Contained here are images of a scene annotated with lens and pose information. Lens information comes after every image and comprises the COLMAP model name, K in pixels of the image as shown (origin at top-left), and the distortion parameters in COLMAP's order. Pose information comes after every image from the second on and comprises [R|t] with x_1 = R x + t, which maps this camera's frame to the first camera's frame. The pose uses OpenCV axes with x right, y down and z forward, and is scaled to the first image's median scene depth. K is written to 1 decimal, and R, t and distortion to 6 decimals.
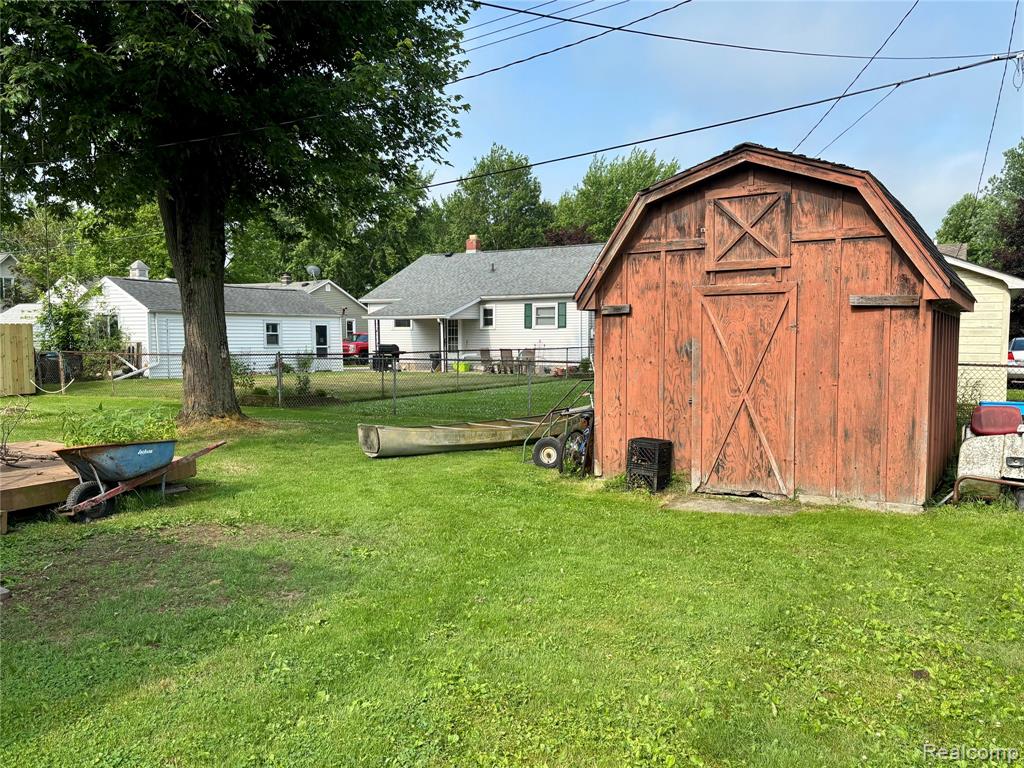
lens RADIAL K [[818.7, 0, 514.8], [0, 818.7, 395.1], [0, 0, 1]] dist [0.059136, -0.074129]
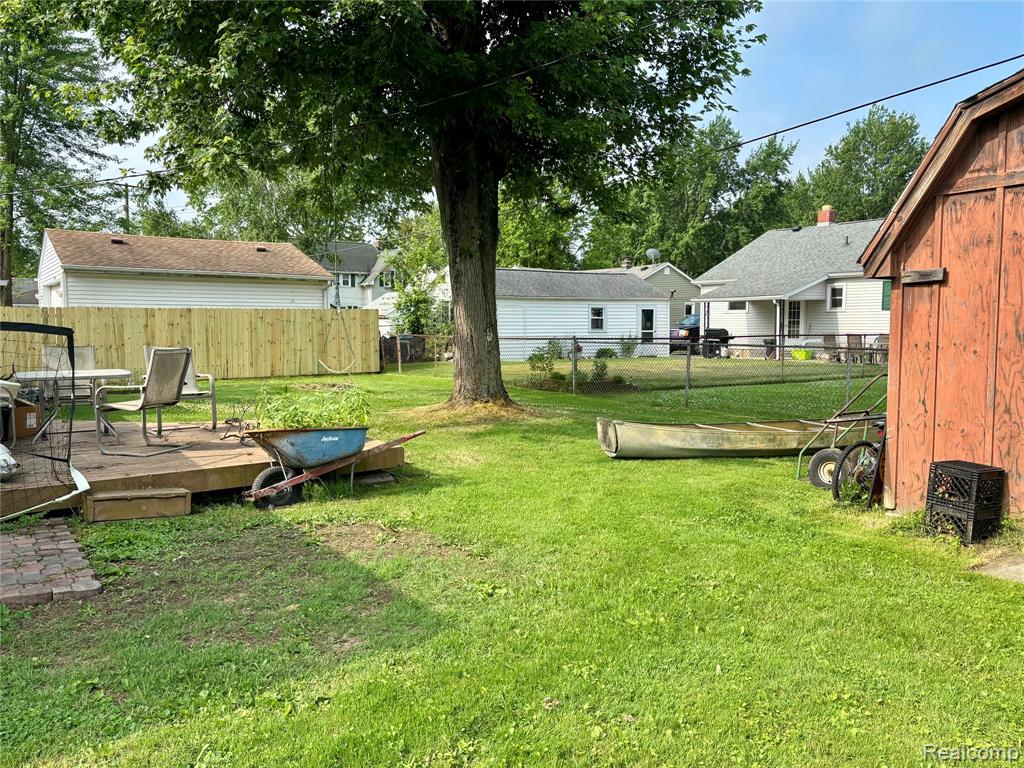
lens RADIAL K [[818.7, 0, 506.9], [0, 818.7, 385.5], [0, 0, 1]] dist [0.059136, -0.074129]
pose [[0.903021, 0.033678, -0.428274, 0.090192], [-0.031073, 0.999432, 0.013074, -0.007098], [0.428471, 0.001502, 0.903554, 0.170451]]
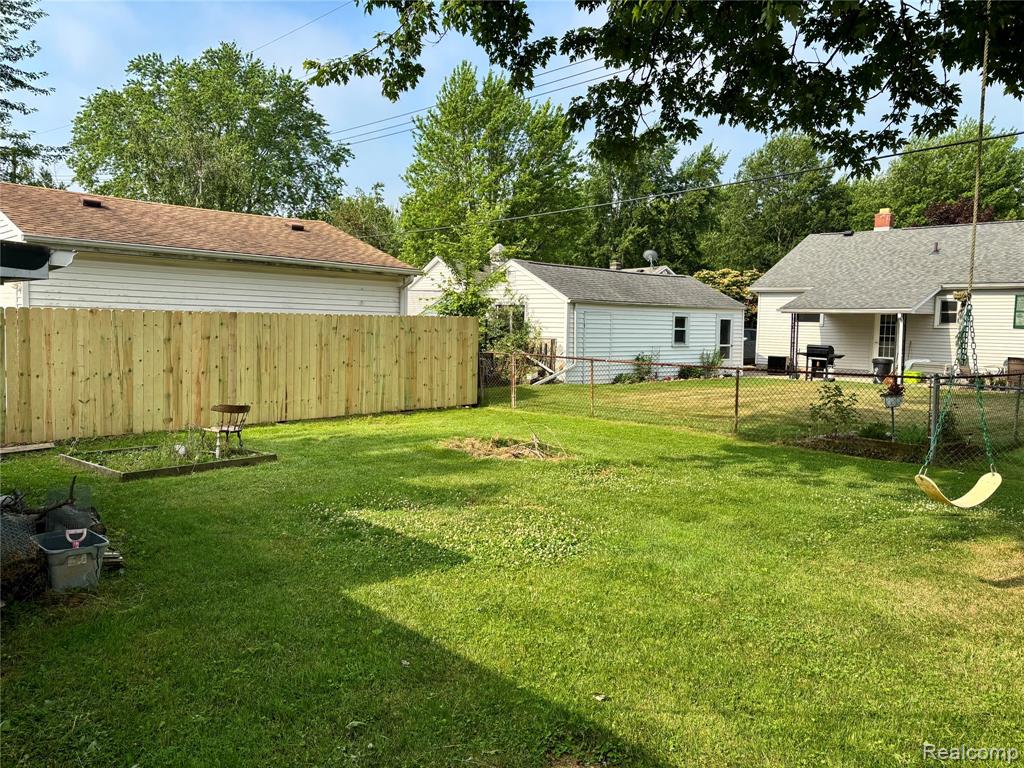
lens RADIAL K [[752.3, 0, 491.0], [0, 752.3, 383.9], [0, 0, 1]] dist [0.059696, -0.069040]
pose [[0.963980, 0.042984, -0.262477, -0.767834], [-0.040430, 0.999068, 0.015127, -0.067204], [0.262883, -0.003970, 0.964820, 0.625352]]
